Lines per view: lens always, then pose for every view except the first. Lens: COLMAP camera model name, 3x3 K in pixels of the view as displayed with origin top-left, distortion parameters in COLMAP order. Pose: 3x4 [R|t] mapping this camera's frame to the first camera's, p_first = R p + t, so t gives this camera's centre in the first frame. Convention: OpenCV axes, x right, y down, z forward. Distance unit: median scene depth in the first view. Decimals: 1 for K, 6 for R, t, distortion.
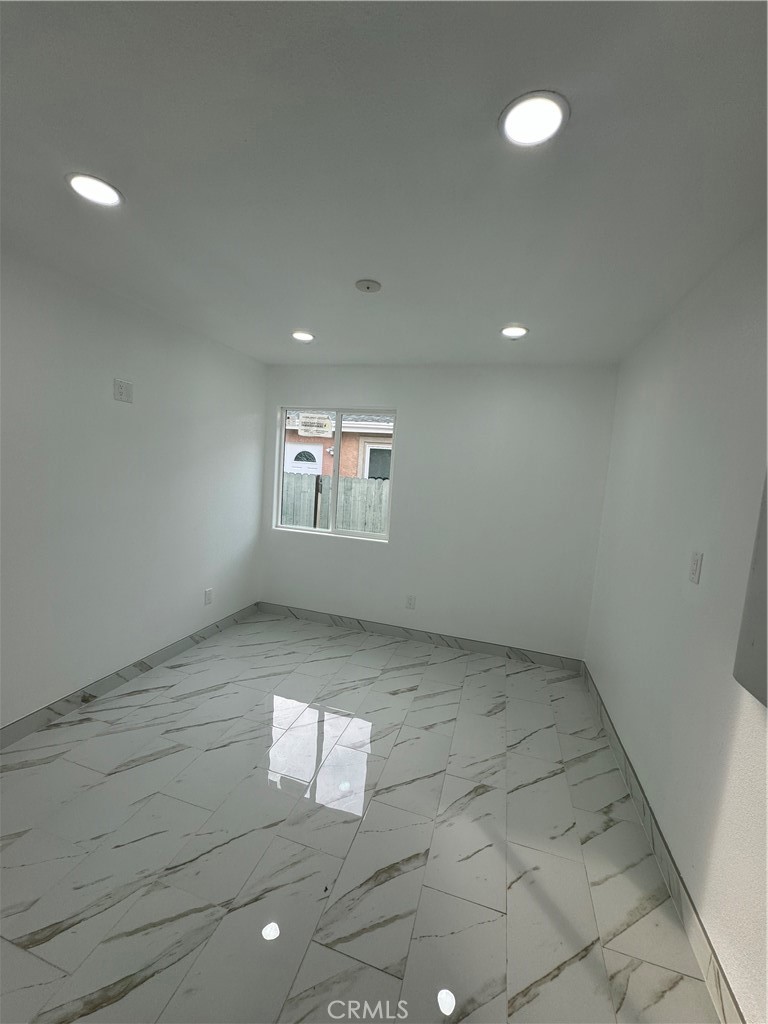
lens RADIAL K [[407.1, 0, 387.0], [0, 407.1, 509.9], [0, 0, 1]] dist [-0.002641, 0.000790]
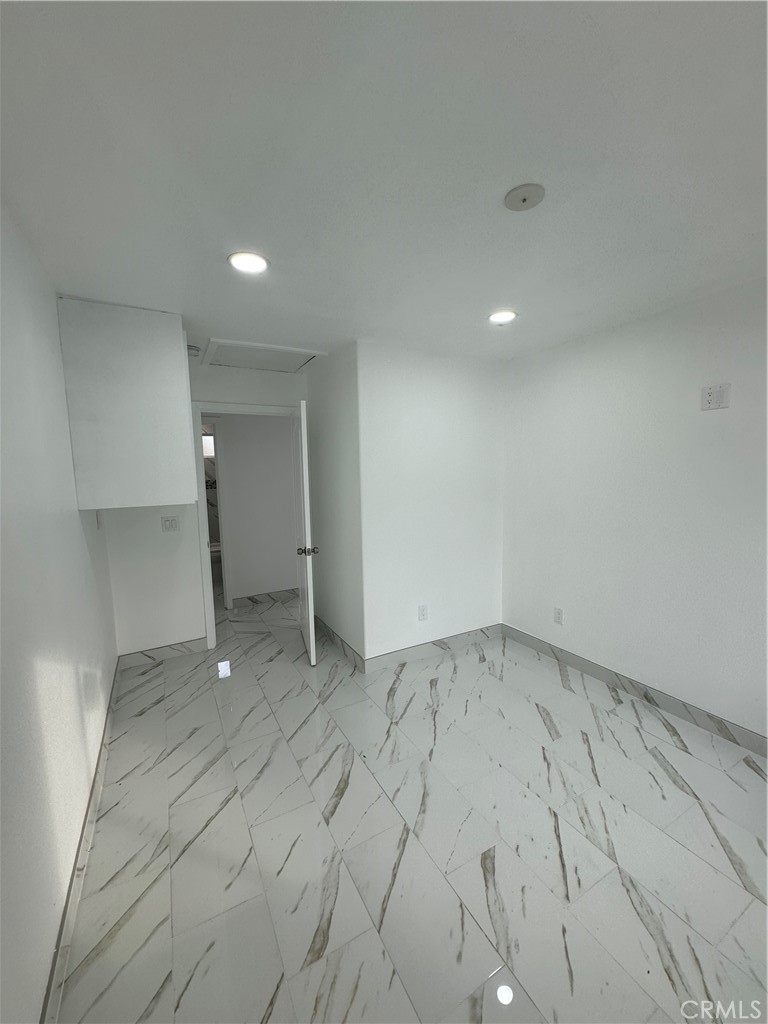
lens RADIAL K [[407.1, 0, 383.9], [0, 407.1, 511.3], [0, 0, 1]] dist [-0.002641, 0.000790]
pose [[-0.706634, 0.017497, -0.707363, 0.666680], [-0.095605, 0.988166, 0.119950, -0.113673], [0.701090, 0.152389, -0.696599, 1.549684]]
